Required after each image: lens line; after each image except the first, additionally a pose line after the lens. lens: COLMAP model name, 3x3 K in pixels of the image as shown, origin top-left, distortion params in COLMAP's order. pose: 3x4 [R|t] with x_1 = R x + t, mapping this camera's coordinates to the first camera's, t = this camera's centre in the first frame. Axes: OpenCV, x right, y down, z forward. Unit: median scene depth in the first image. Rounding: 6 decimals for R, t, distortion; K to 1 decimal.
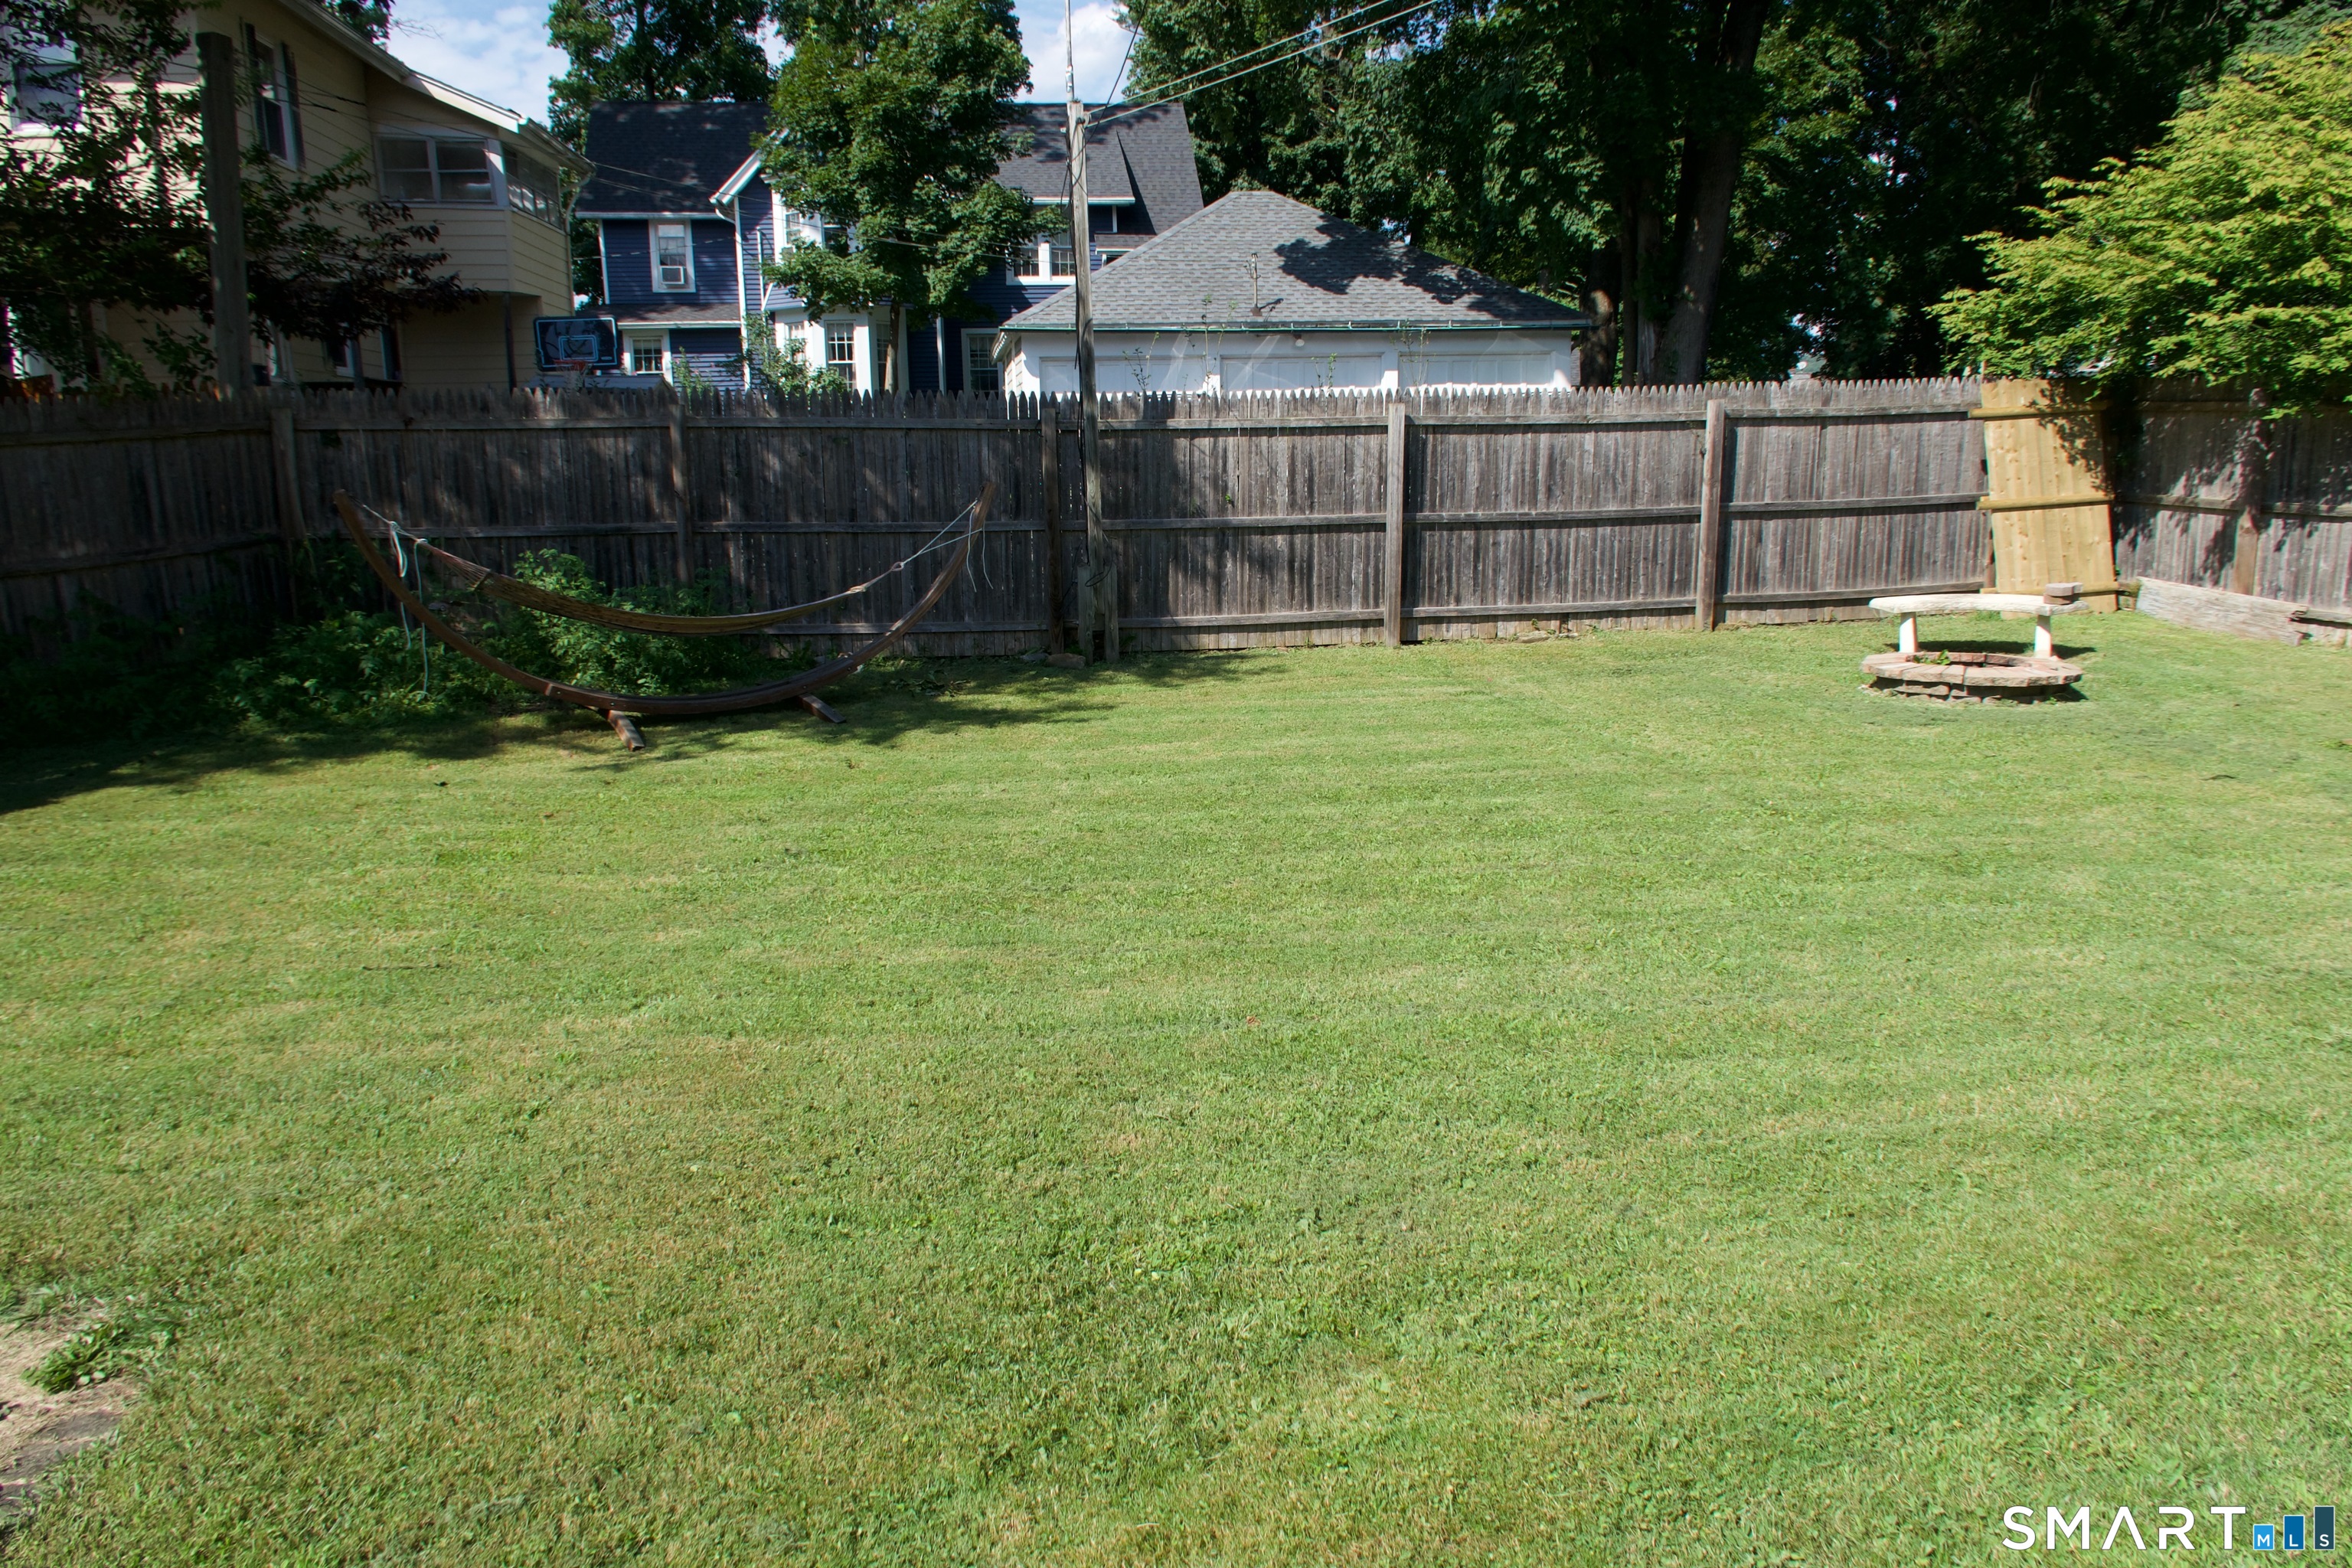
lens RADIAL K [[1605.5, 0, 1188.5], [0, 1605.5, 787.0], [0, 0, 1]] dist [-0.025904, 0.007569]
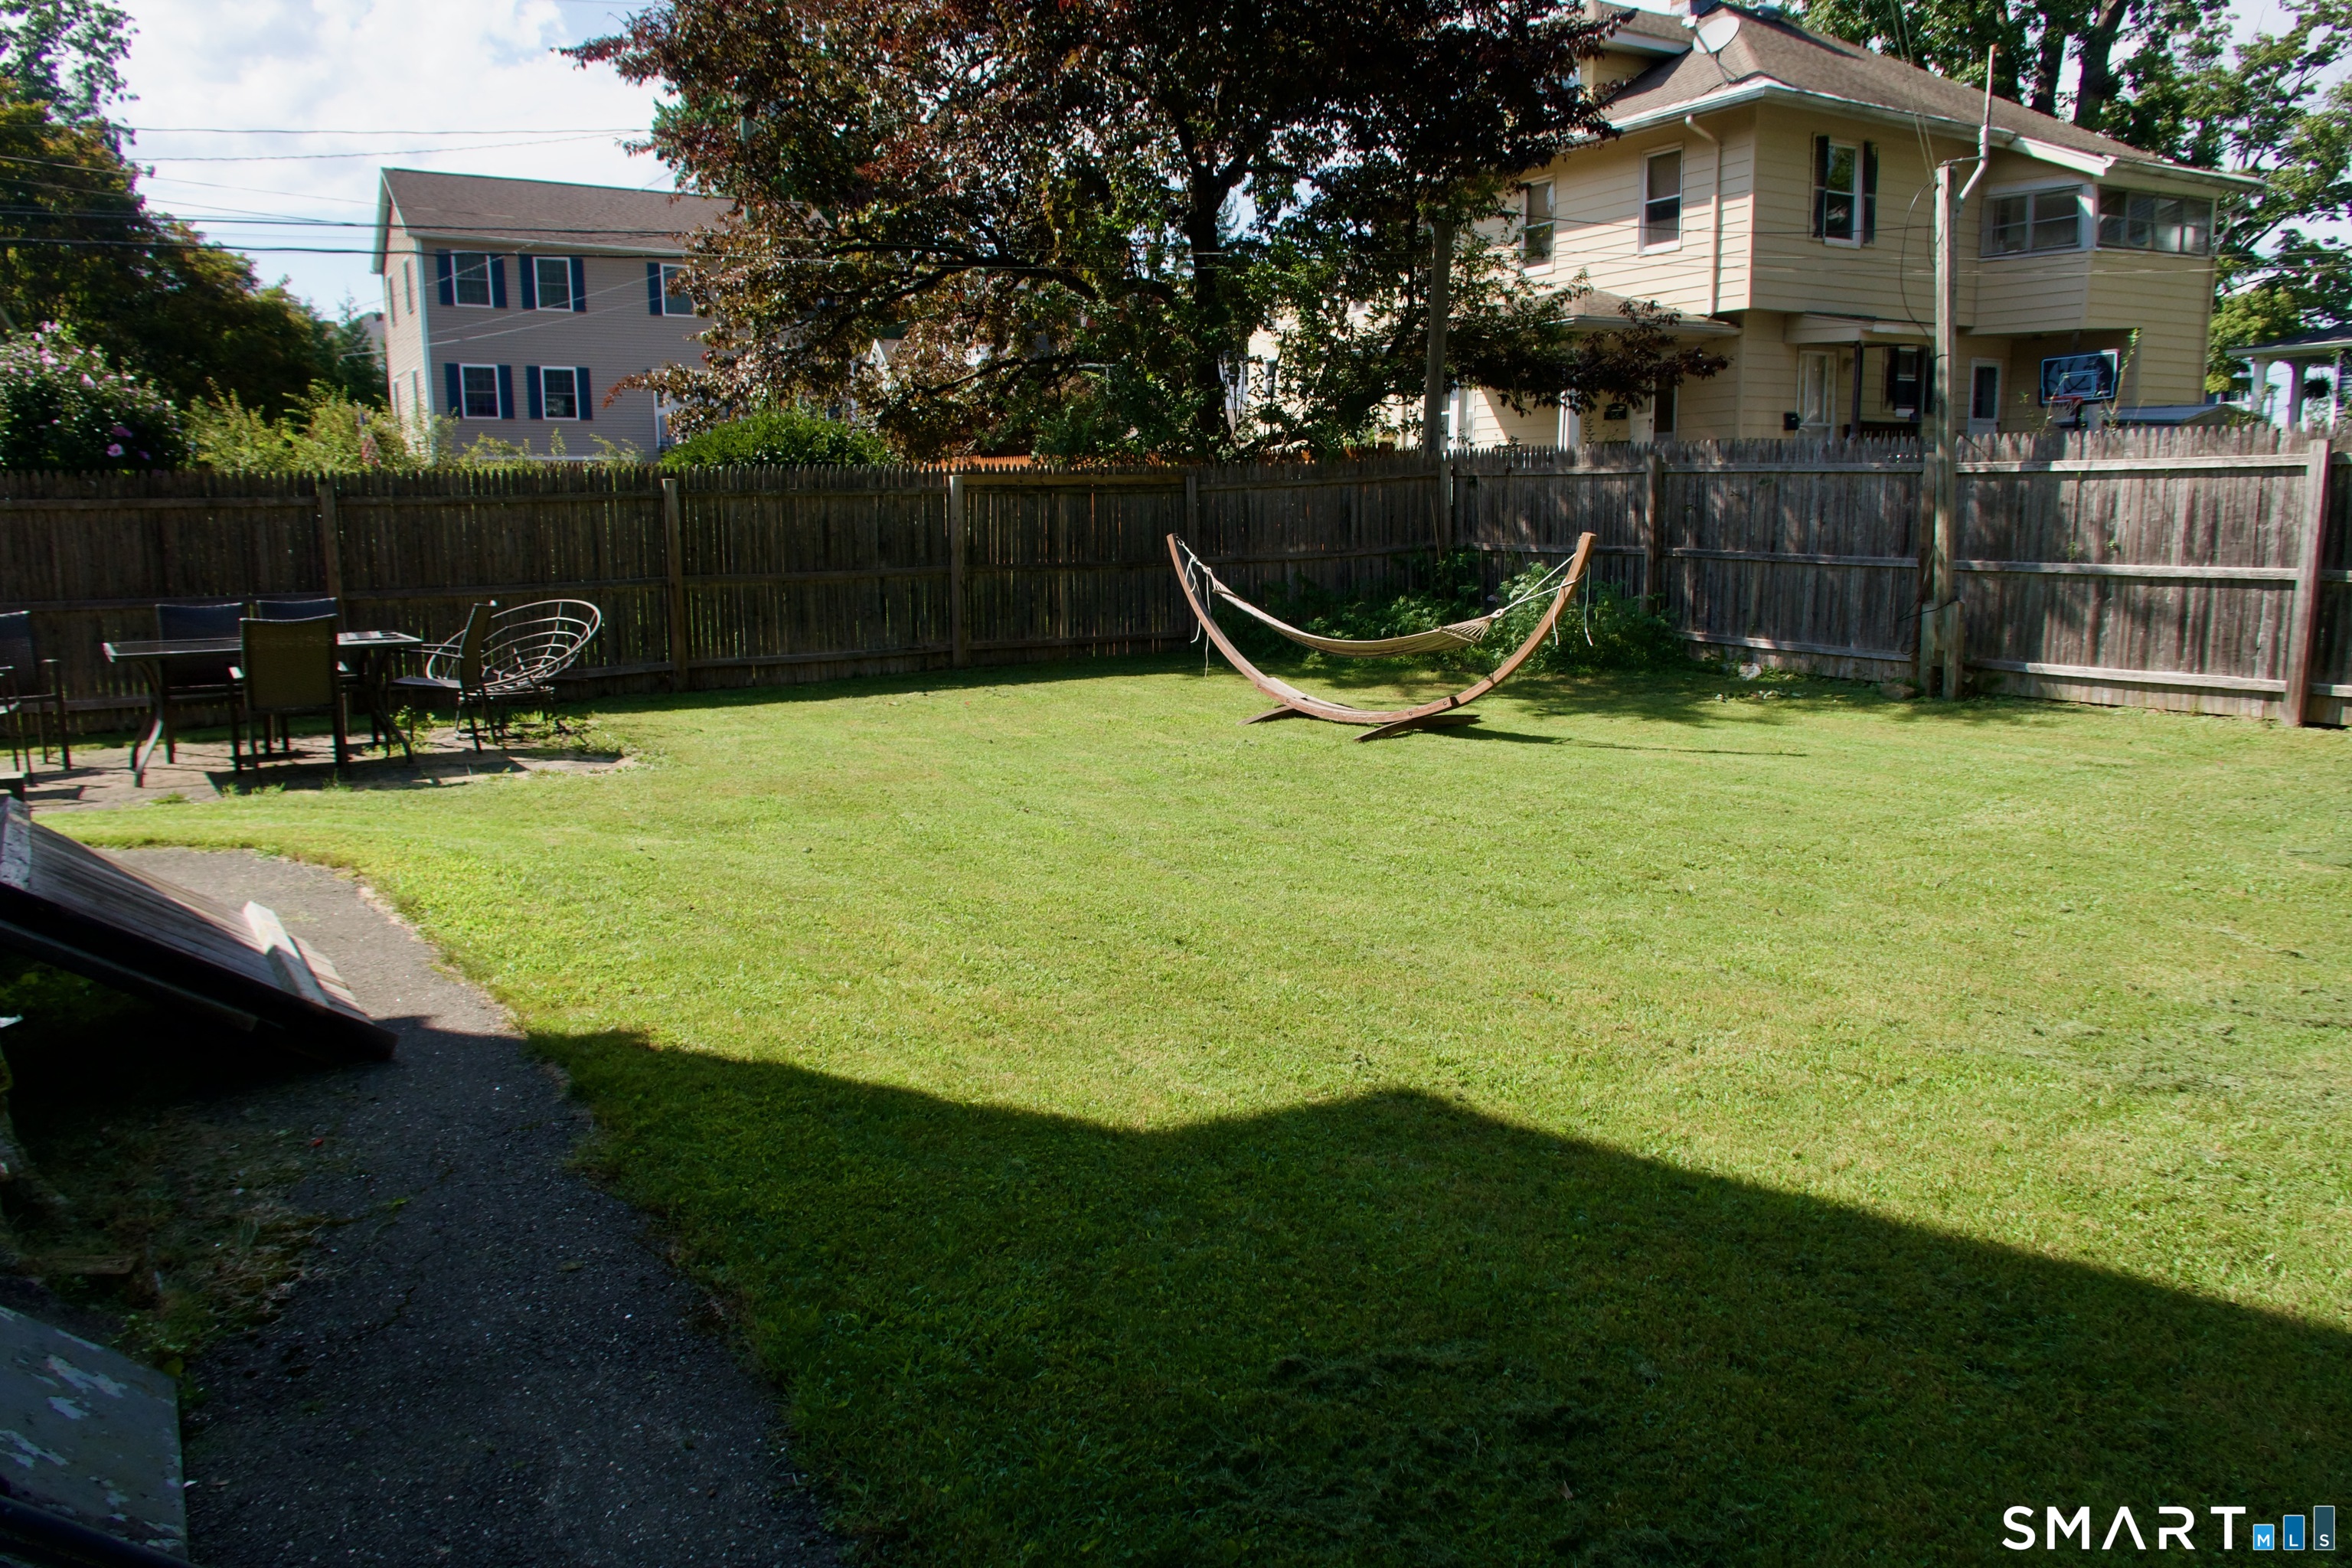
lens RADIAL K [[1605.5, 0, 1169.3], [0, 1605.5, 772.8], [0, 0, 1]] dist [-0.025904, 0.007569]
pose [[0.436640, 0.158056, -0.885643, 0.607397], [-0.179595, 0.979944, 0.086342, -0.029425], [0.881528, 0.121357, 0.456269, 0.101686]]
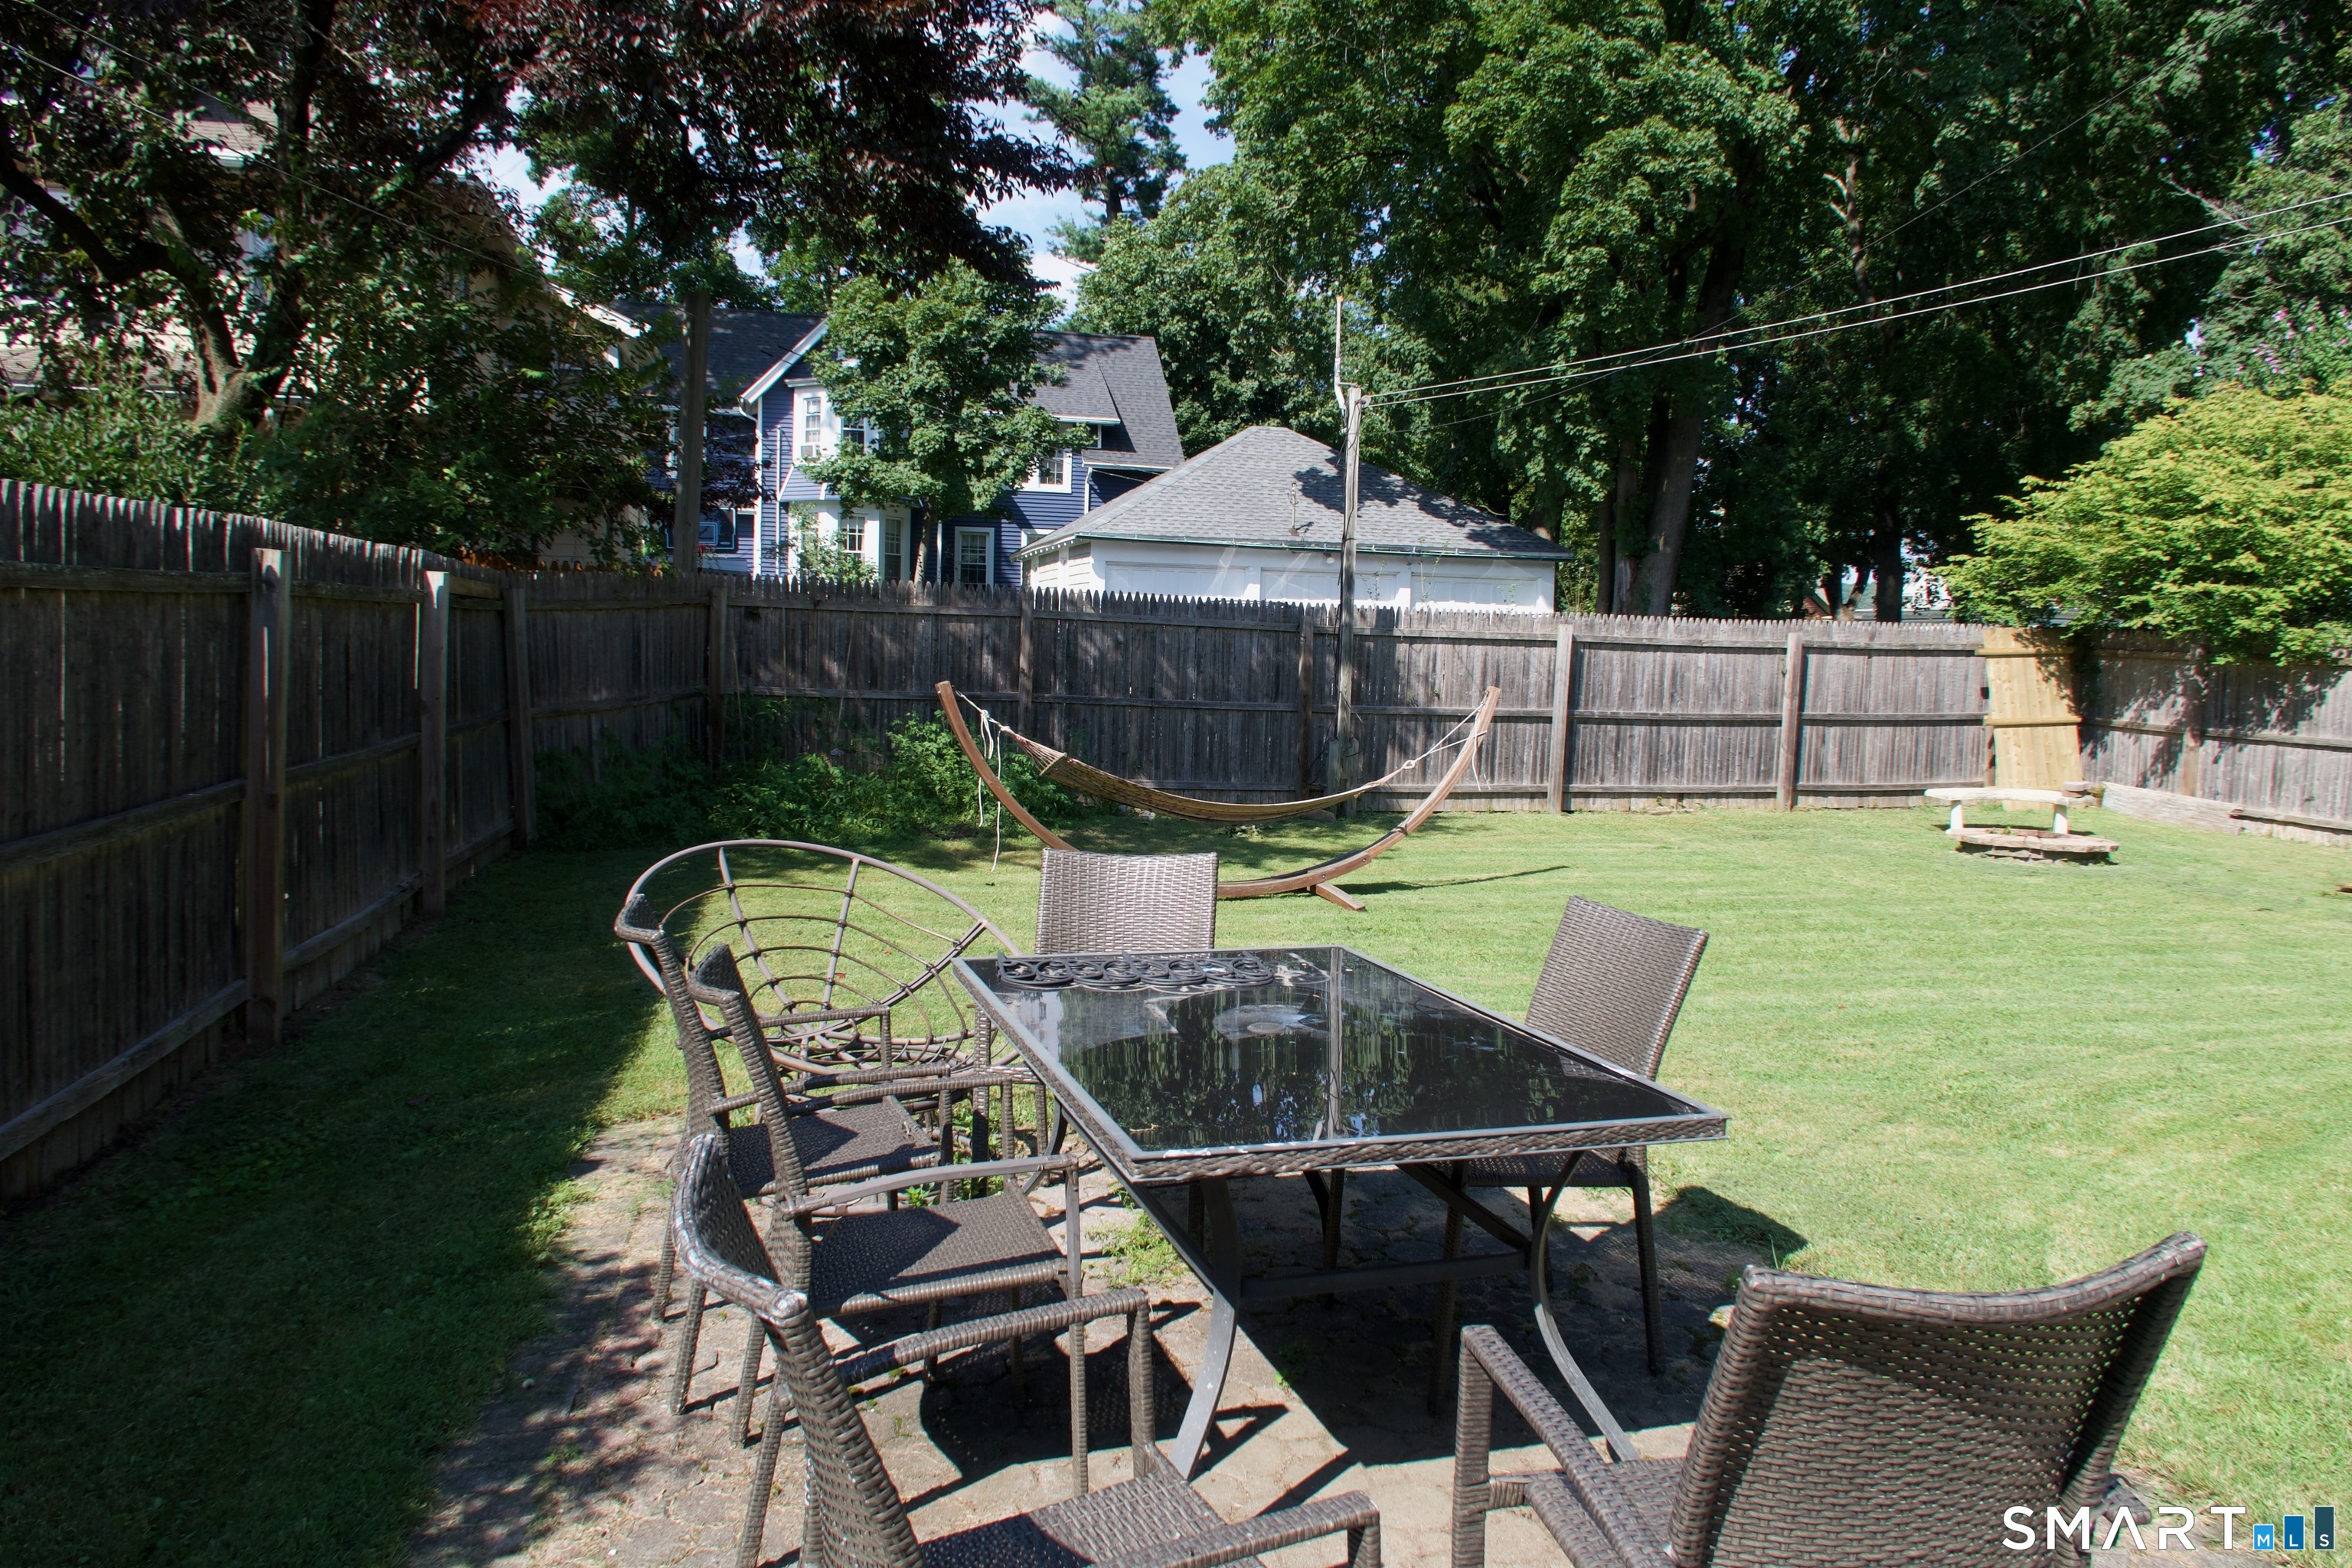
lens RADIAL K [[1605.5, 0, 1158.2], [0, 1605.5, 785.7], [0, 0, 1]] dist [-0.025904, 0.007569]
pose [[0.995753, 0.037007, 0.084298, -0.286655], [-0.026725, 0.992415, -0.119989, 0.048928], [-0.088099, 0.117226, 0.989190, -0.215900]]
